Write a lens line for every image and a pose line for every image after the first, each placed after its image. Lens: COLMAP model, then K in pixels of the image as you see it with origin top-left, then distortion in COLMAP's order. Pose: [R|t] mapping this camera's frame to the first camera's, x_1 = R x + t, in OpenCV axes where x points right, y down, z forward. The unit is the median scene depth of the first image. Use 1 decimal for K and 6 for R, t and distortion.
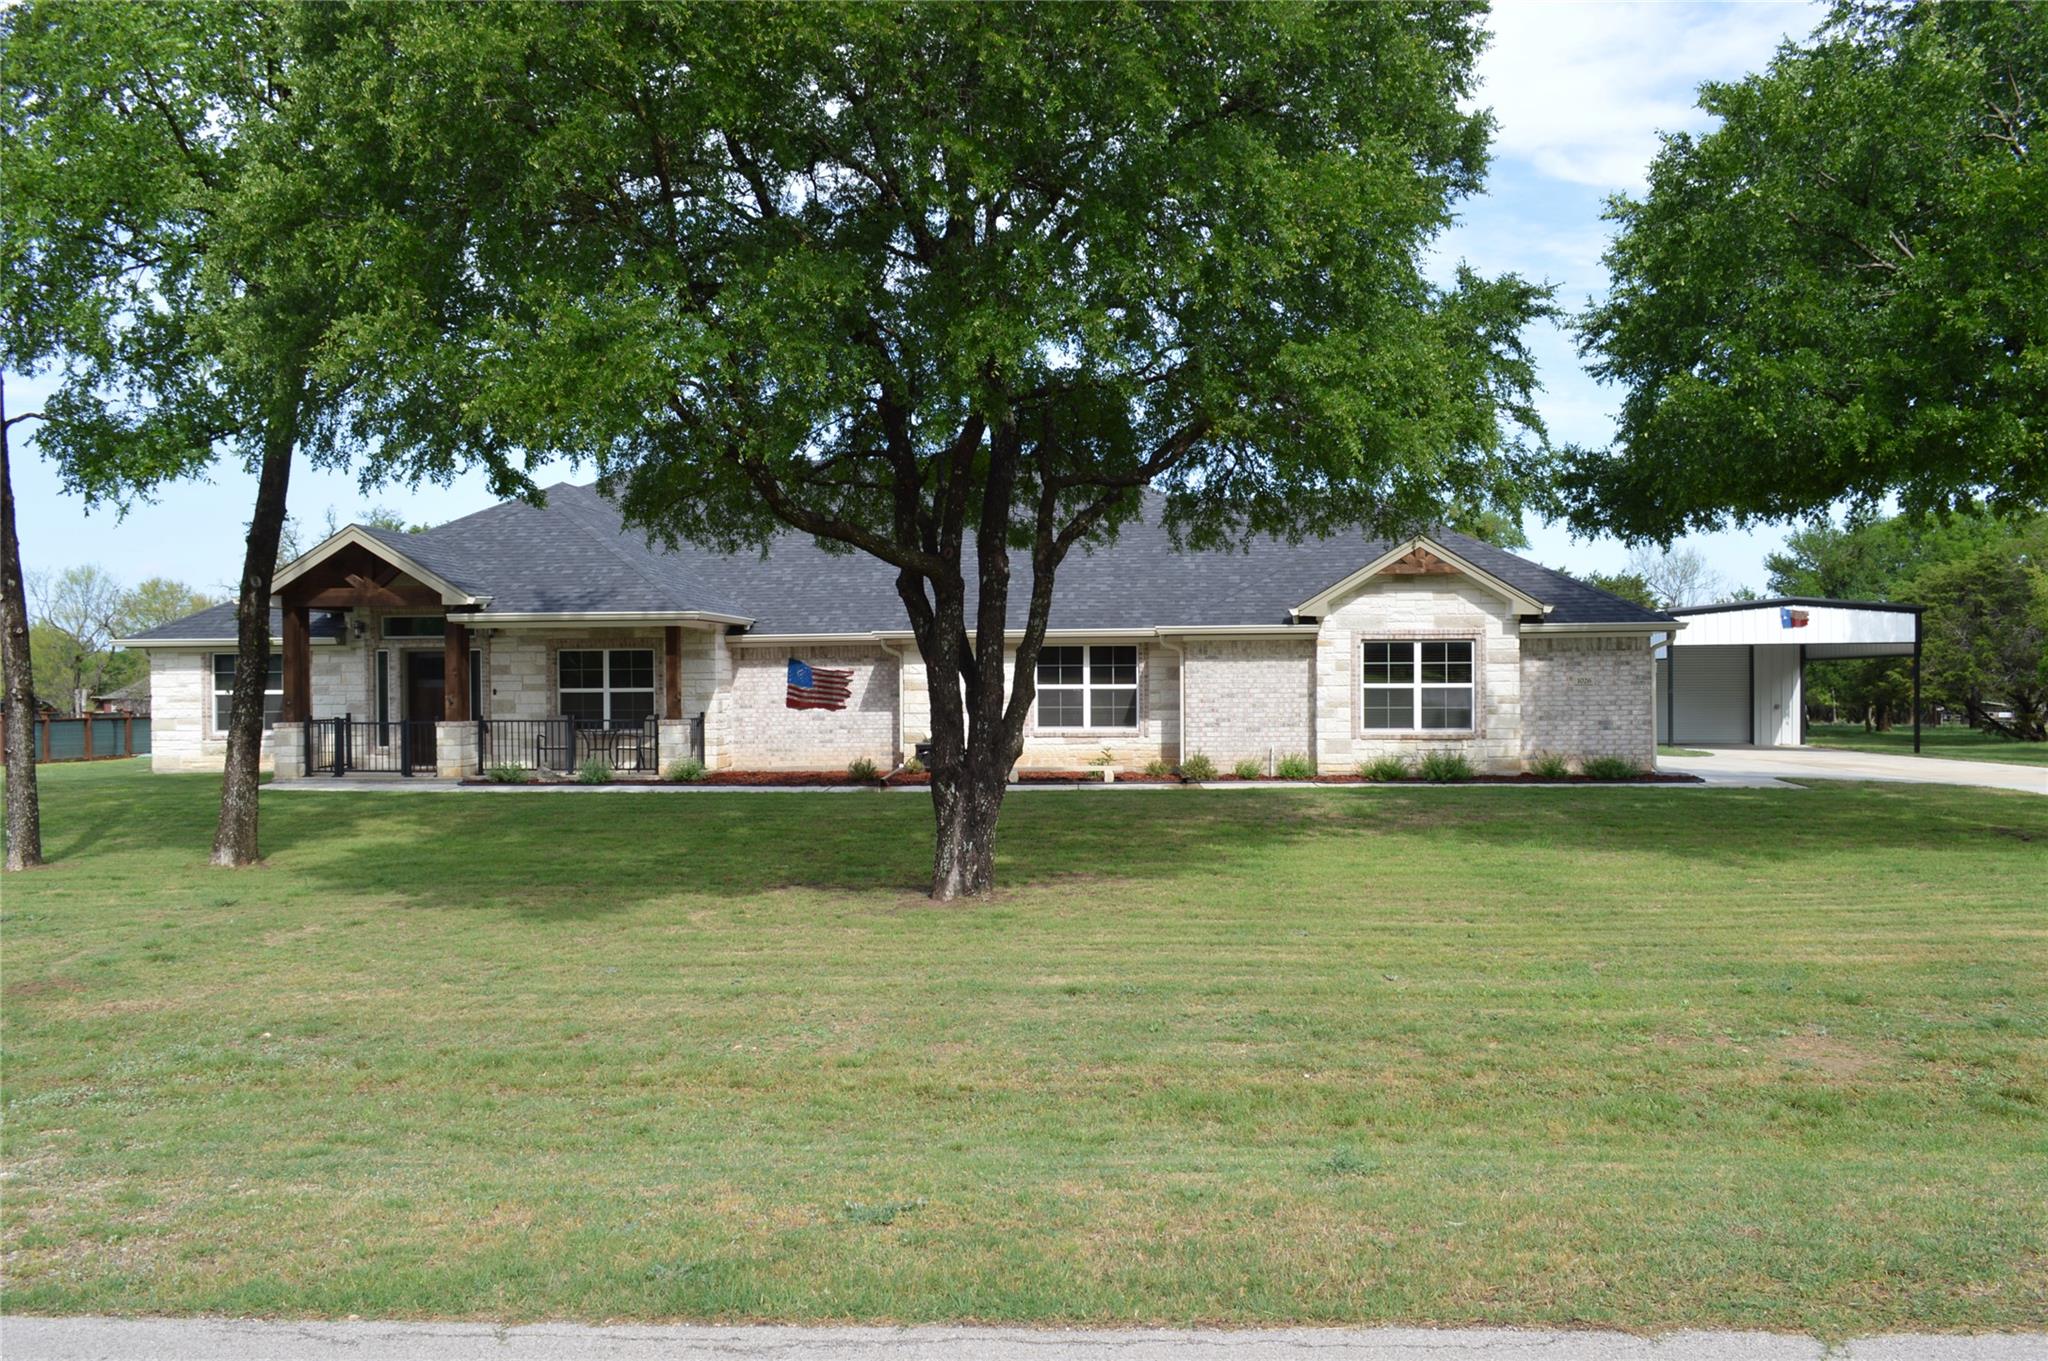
lens RADIAL K [[1562.5, 0, 1024.0], [0, 1562.5, 679.1], [0, 0, 1]] dist [0.001418, 0.000678]
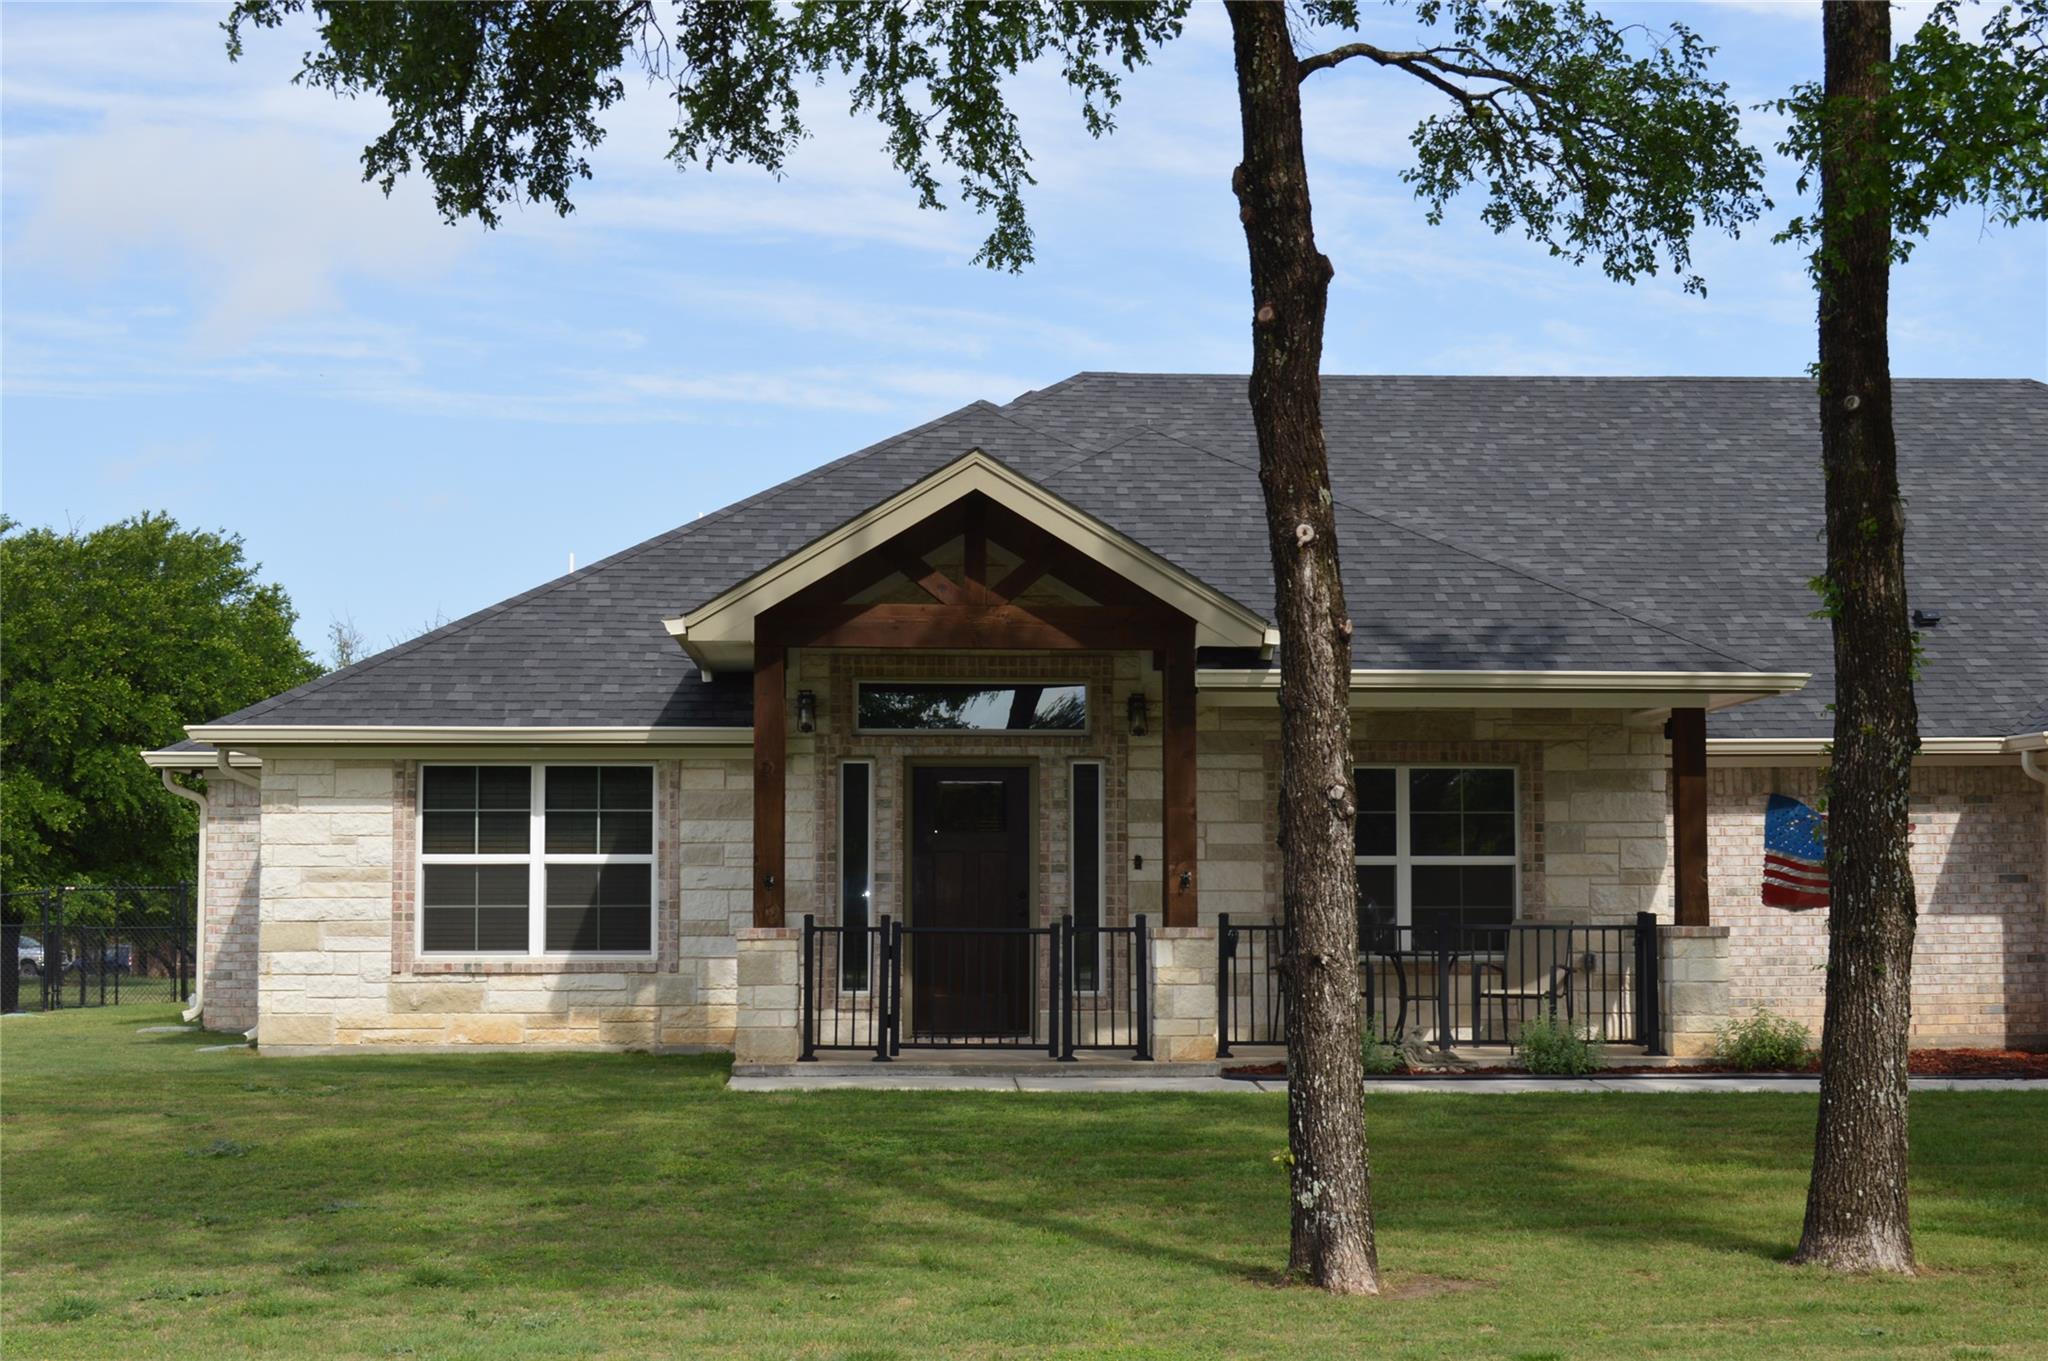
lens RADIAL K [[3601.3, 0, 1024.0], [0, 3601.3, 678.6], [0, 0, 1]] dist [0.244987, 0.000000]
pose [[0.979224, 0.019088, 0.201883, -0.564183], [-0.009990, 0.998892, -0.045991, 0.003832], [-0.202537, 0.043018, 0.978329, 0.031863]]
